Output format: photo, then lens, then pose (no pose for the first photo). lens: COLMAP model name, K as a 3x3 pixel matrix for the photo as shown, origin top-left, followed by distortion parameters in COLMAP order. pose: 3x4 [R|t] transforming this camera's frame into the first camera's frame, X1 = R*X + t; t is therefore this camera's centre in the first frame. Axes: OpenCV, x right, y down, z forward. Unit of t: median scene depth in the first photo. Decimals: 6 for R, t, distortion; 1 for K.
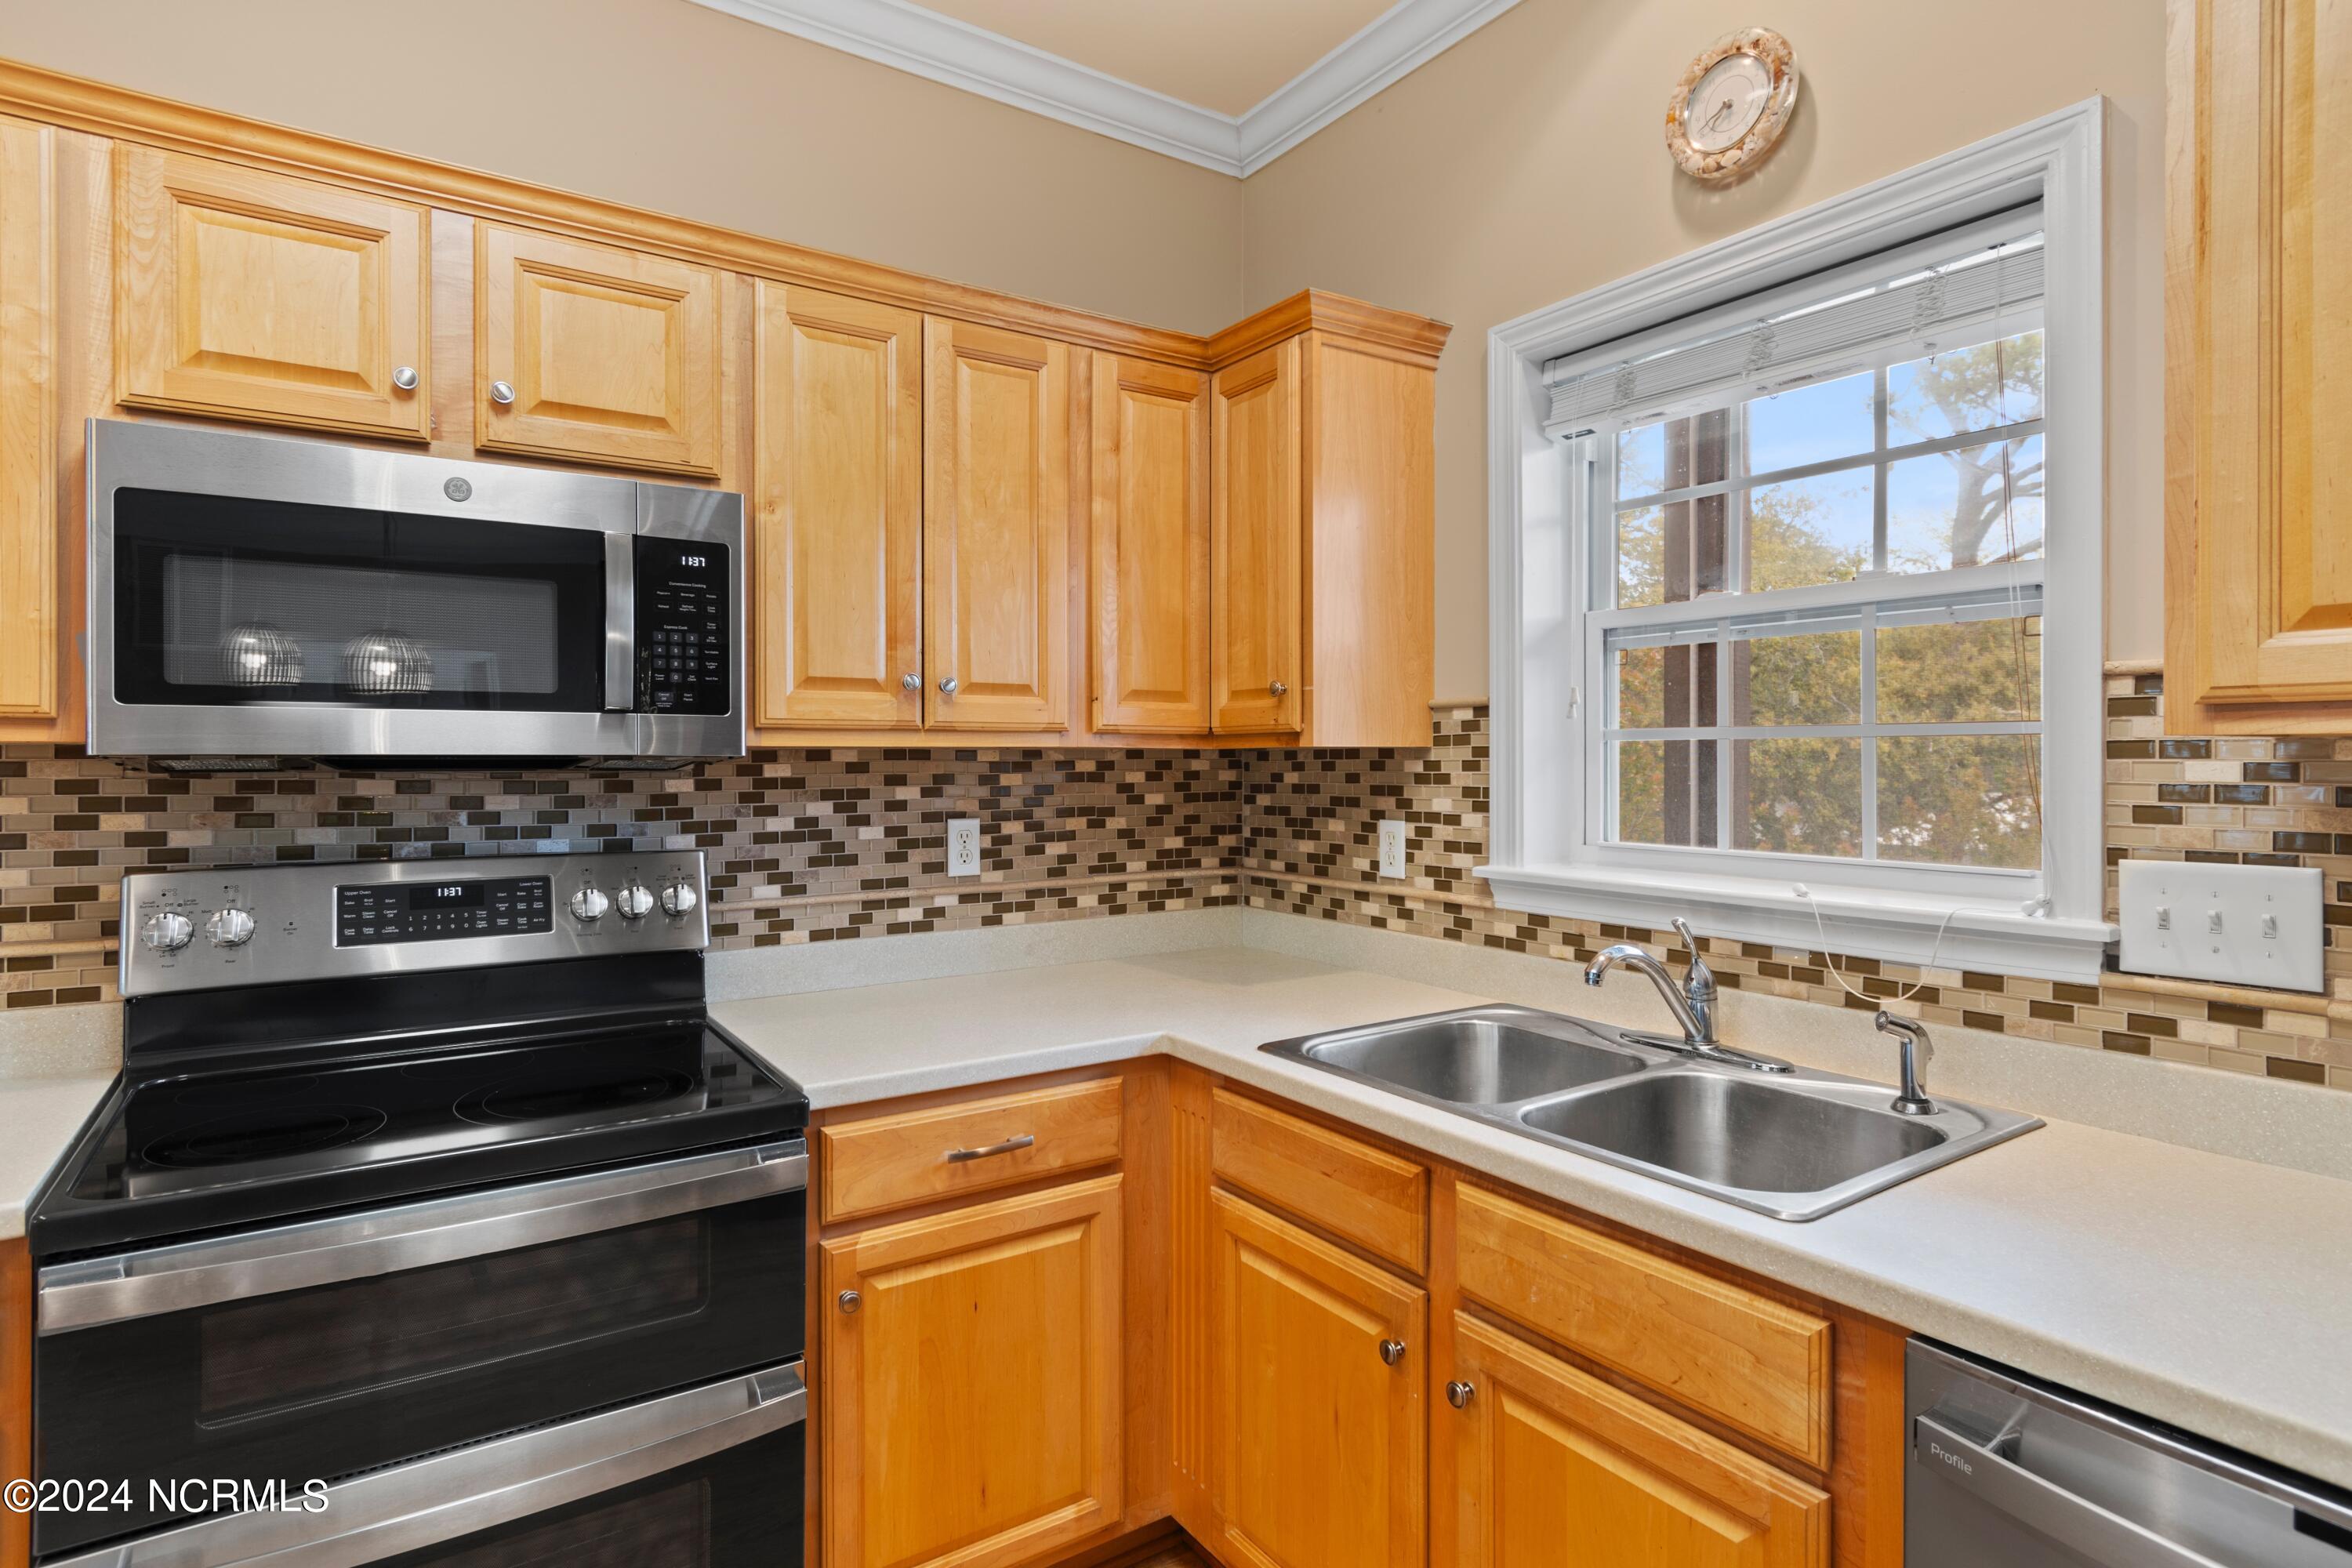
lens RADIAL K [[1218.5, 0, 1172.2], [0, 1218.5, 763.4], [0, 0, 1]] dist [0.000455, -0.000066]
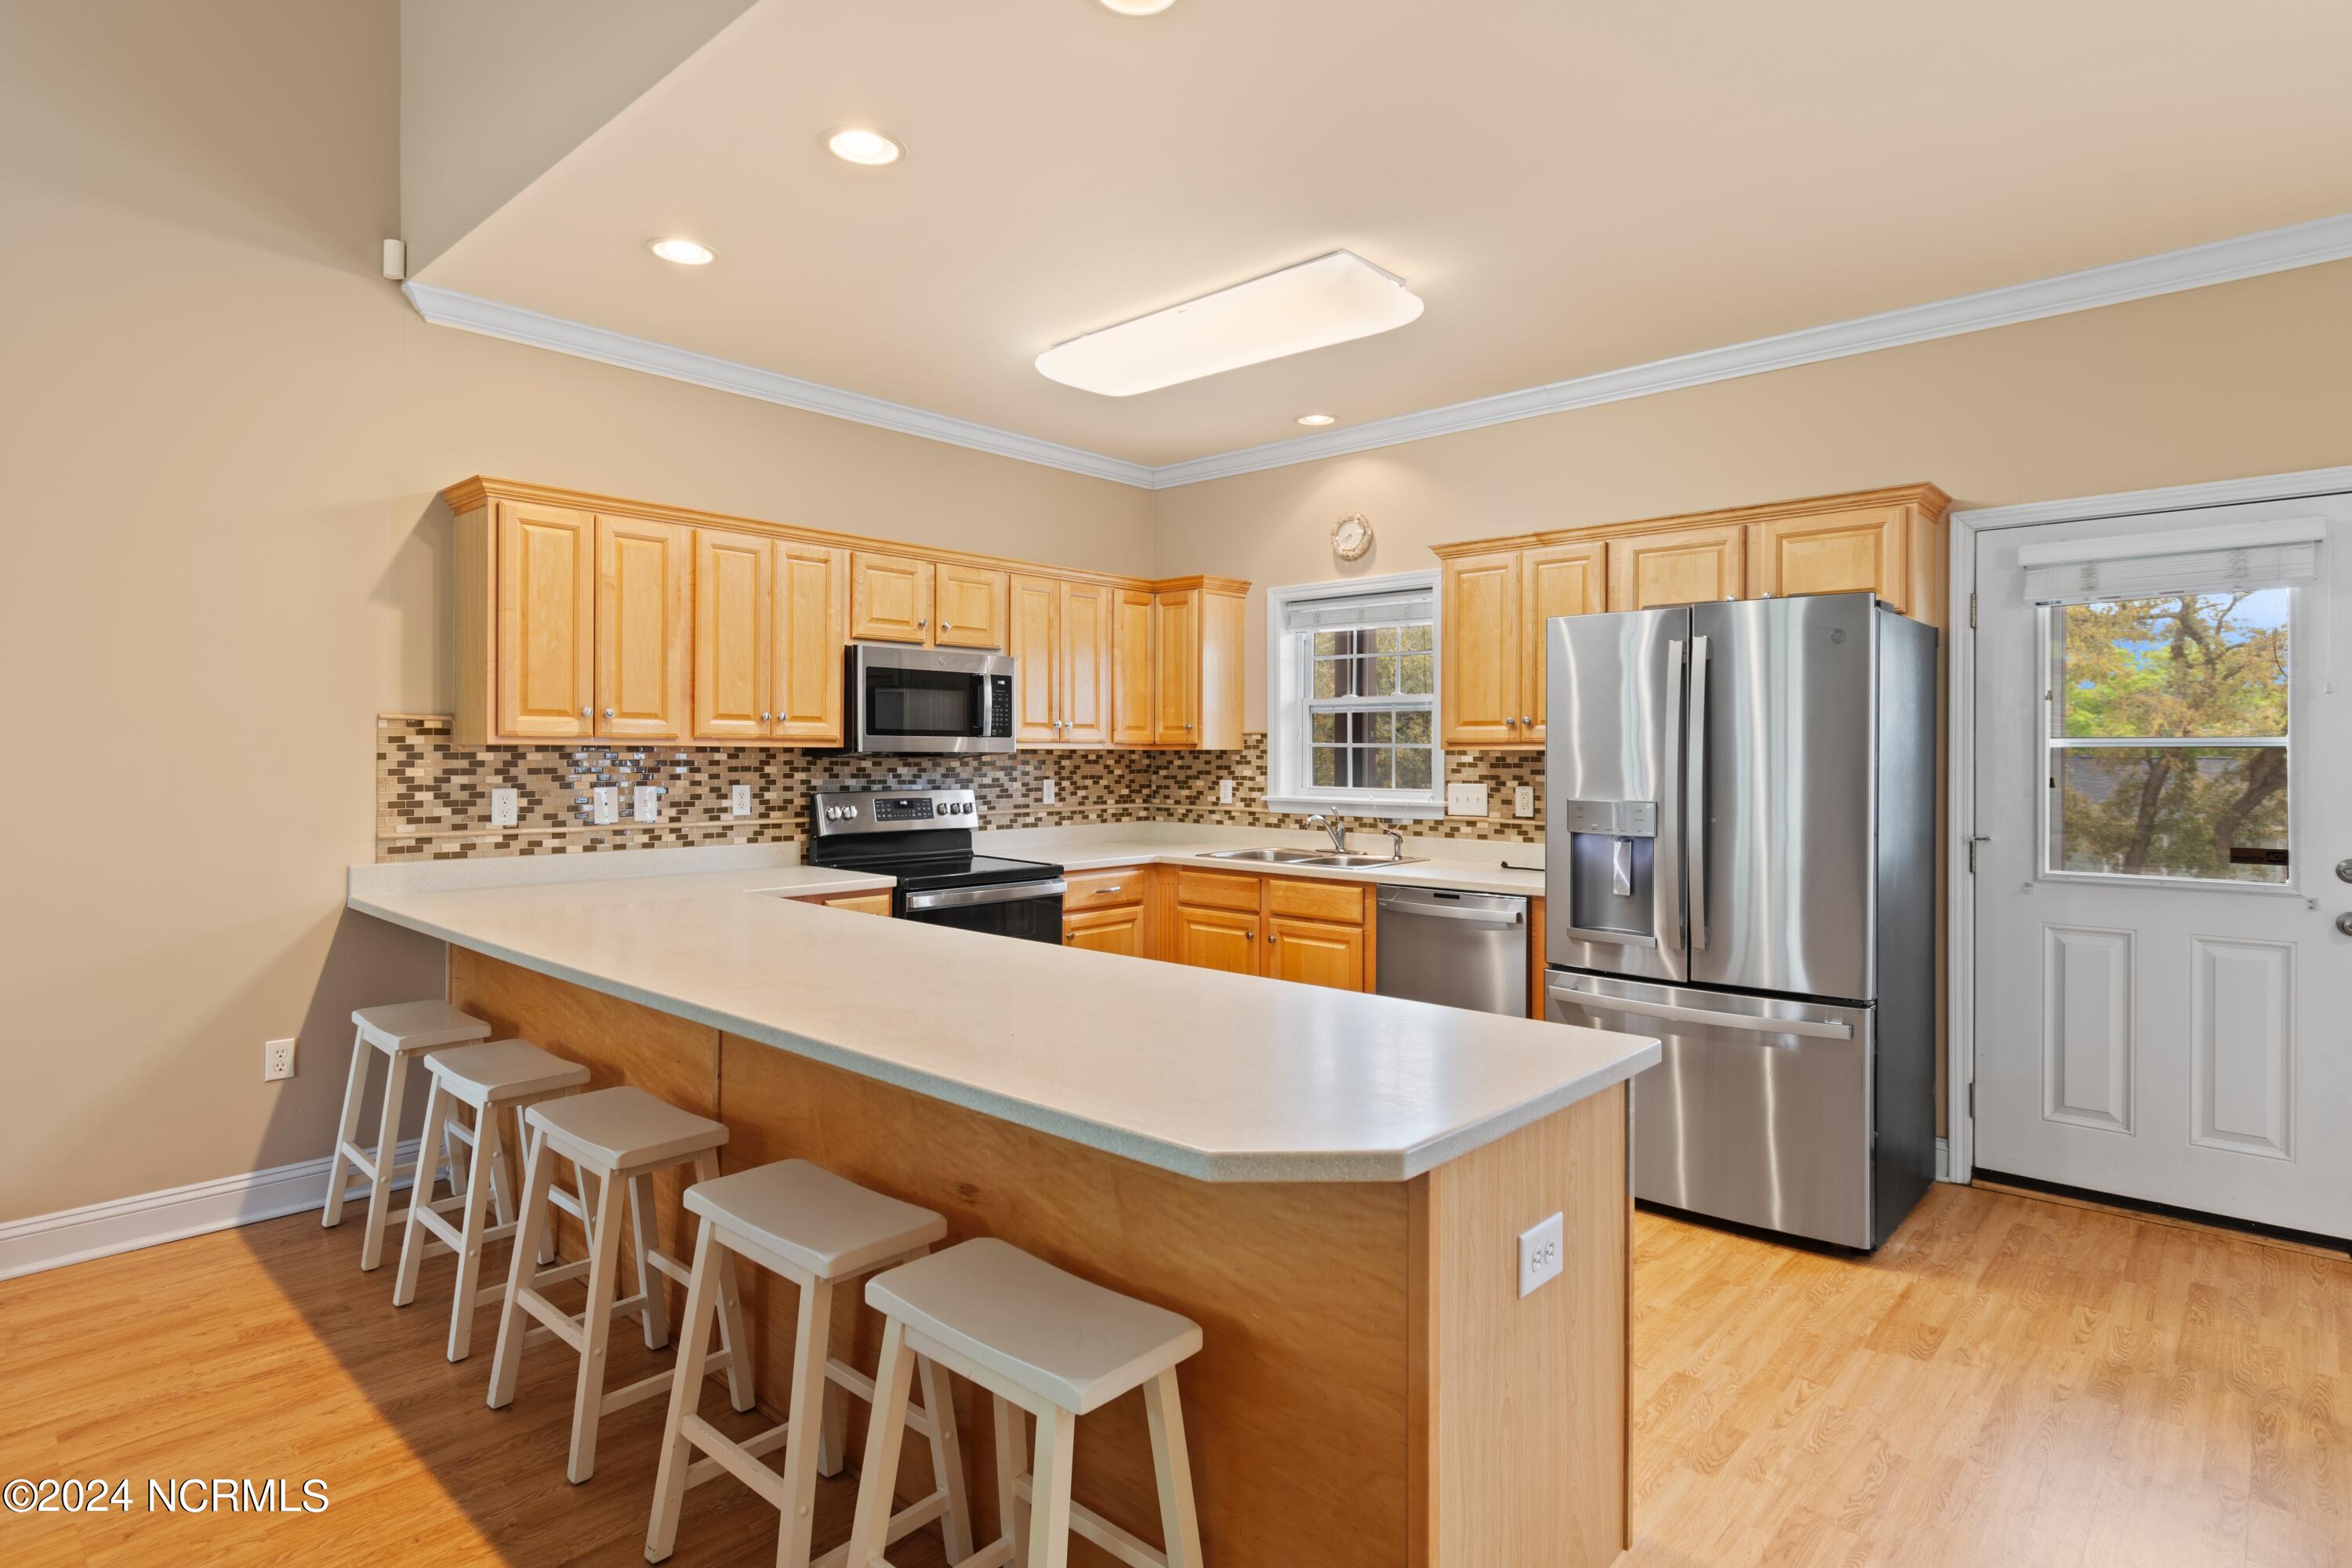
lens RADIAL K [[1218.5, 0, 1172.2], [0, 1218.5, 763.4], [0, 0, 1]] dist [0.000455, -0.000066]
pose [[0.971171, 0.002104, 0.238374, -0.550083], [-0.003154, 0.999987, 0.004025, 0.005224], [-0.238363, -0.004661, 0.971165, -1.458707]]
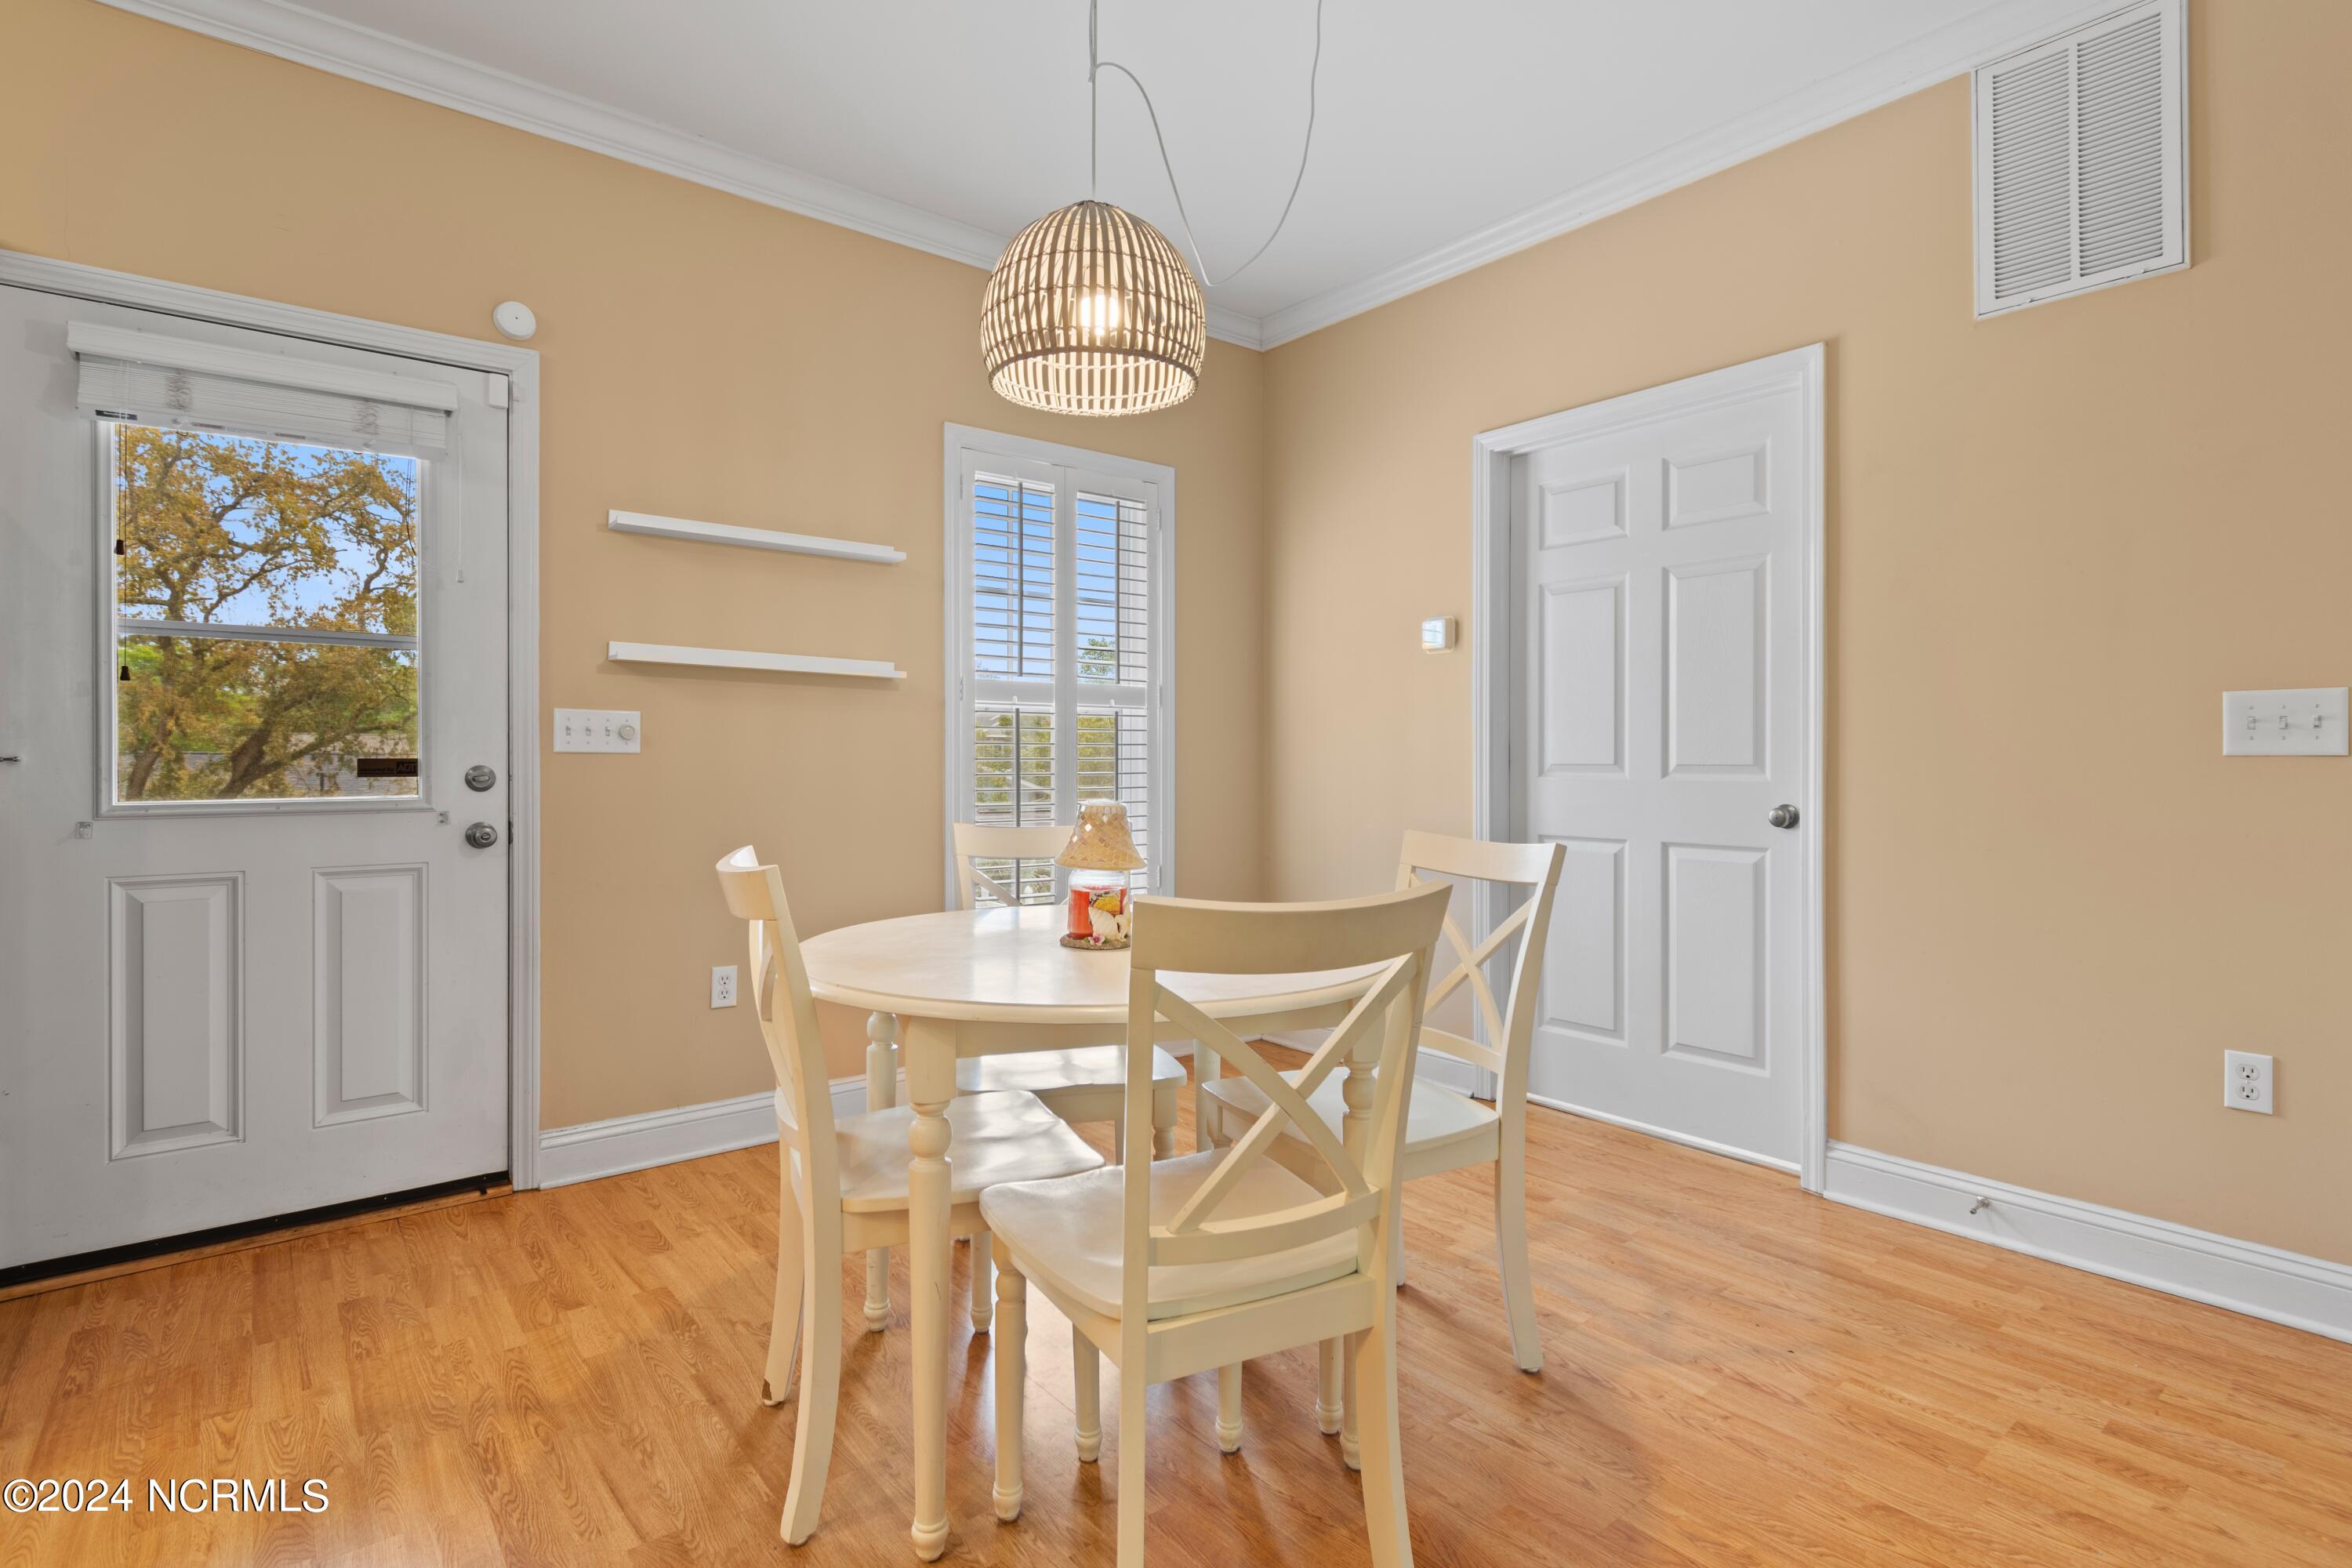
lens RADIAL K [[1148.6, 0, 1171.6], [0, 1148.6, 759.0], [0, 0, 1]] dist [0.000664, 0.000248]
pose [[-0.083009, 0.002699, 0.996545, -0.153127], [0.003456, 0.999991, -0.002421, 0.124211], [-0.996543, 0.003243, -0.083018, -1.023928]]
